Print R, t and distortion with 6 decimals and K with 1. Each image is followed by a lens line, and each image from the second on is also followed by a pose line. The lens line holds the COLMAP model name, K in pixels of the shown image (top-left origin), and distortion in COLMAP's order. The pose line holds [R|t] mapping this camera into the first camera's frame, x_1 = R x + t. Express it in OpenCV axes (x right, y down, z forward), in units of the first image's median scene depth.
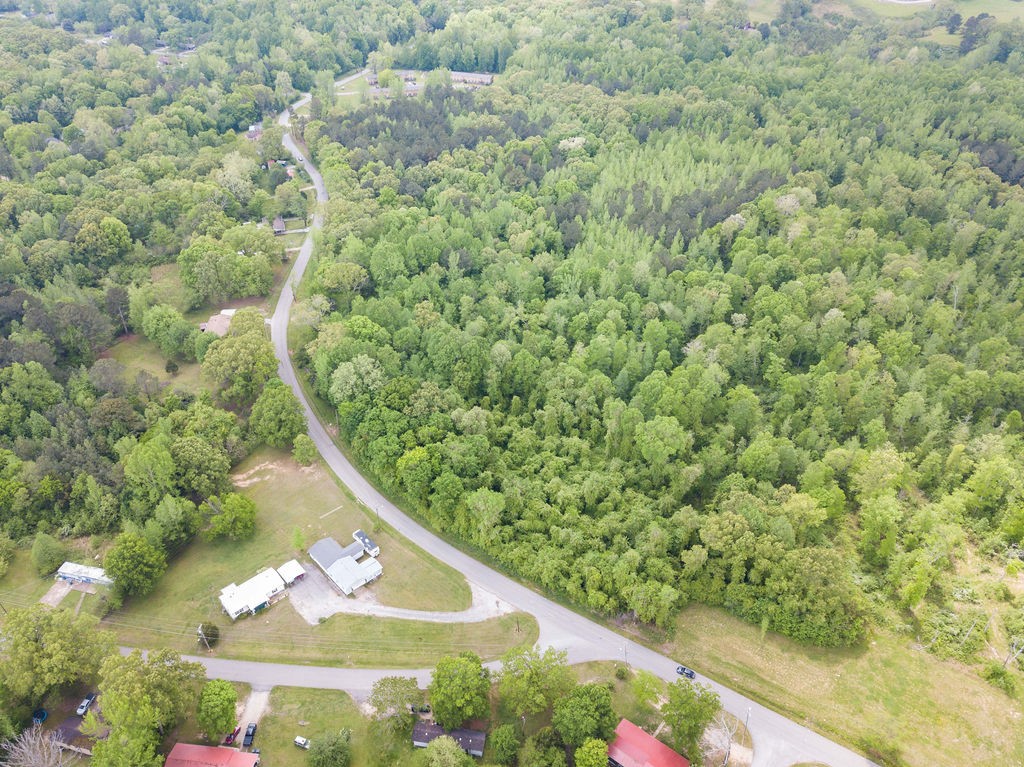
lens RADIAL K [[820.8, 0, 513.8], [0, 820.8, 380.5], [0, 0, 1]] dist [0.010946, 0.000143]
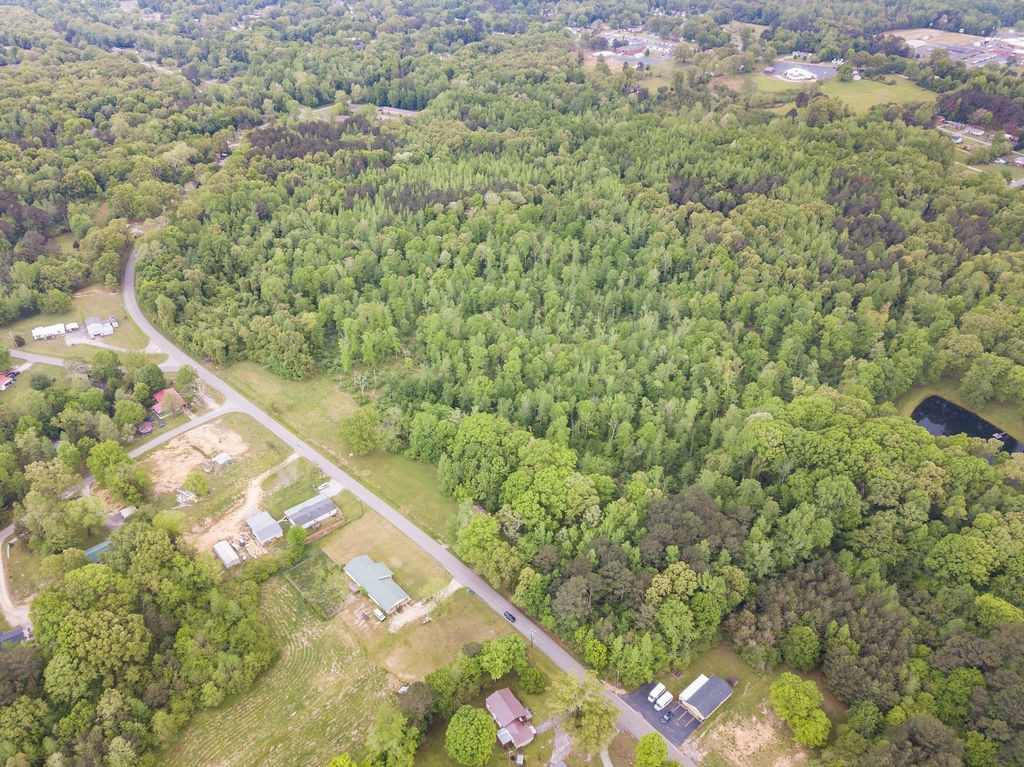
lens RADIAL K [[788.5, 0, 509.5], [0, 788.5, 386.7], [0, 0, 1]] dist [0.011652, 0.001925]
pose [[0.982061, 0.117074, -0.147816, 0.691367], [-0.122705, 0.992004, -0.029533, 0.192027], [0.143177, 0.047141, 0.988574, -0.485547]]
